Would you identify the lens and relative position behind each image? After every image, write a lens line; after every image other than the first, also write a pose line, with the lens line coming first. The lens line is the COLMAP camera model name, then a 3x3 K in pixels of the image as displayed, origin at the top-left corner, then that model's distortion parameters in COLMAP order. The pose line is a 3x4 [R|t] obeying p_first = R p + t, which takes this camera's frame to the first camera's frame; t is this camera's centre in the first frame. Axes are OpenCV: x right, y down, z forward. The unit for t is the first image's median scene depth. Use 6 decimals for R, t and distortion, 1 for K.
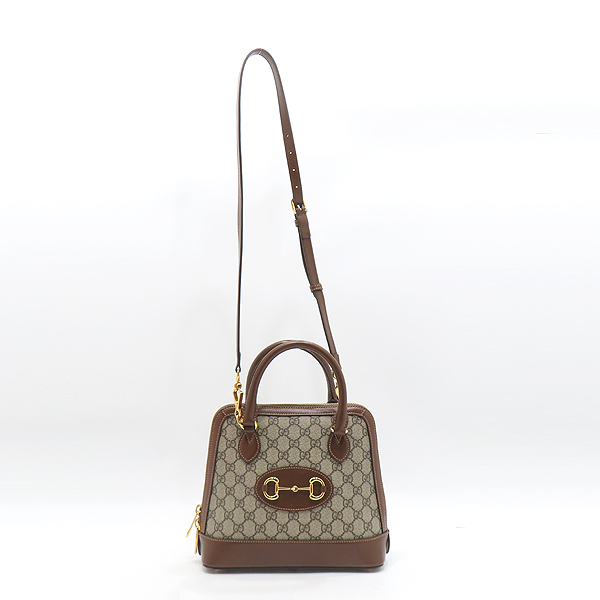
lens RADIAL K [[796.3, 0, 298.4], [0, 796.3, 300.1], [0, 0, 1]] dist [0.031762, 0.000000]
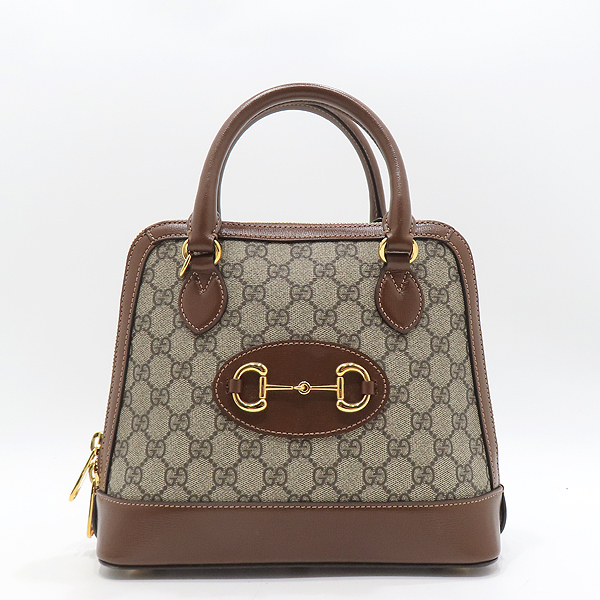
lens RADIAL K [[796.3, 0, 302.7], [0, 796.3, 299.6], [0, 0, 1]] dist [0.031762, 0.000000]
pose [[0.999958, 0.000633, 0.009194, -0.008767], [-0.000589, 0.999989, -0.004749, 0.186000], [-0.009197, 0.004743, 0.999946, 0.545489]]
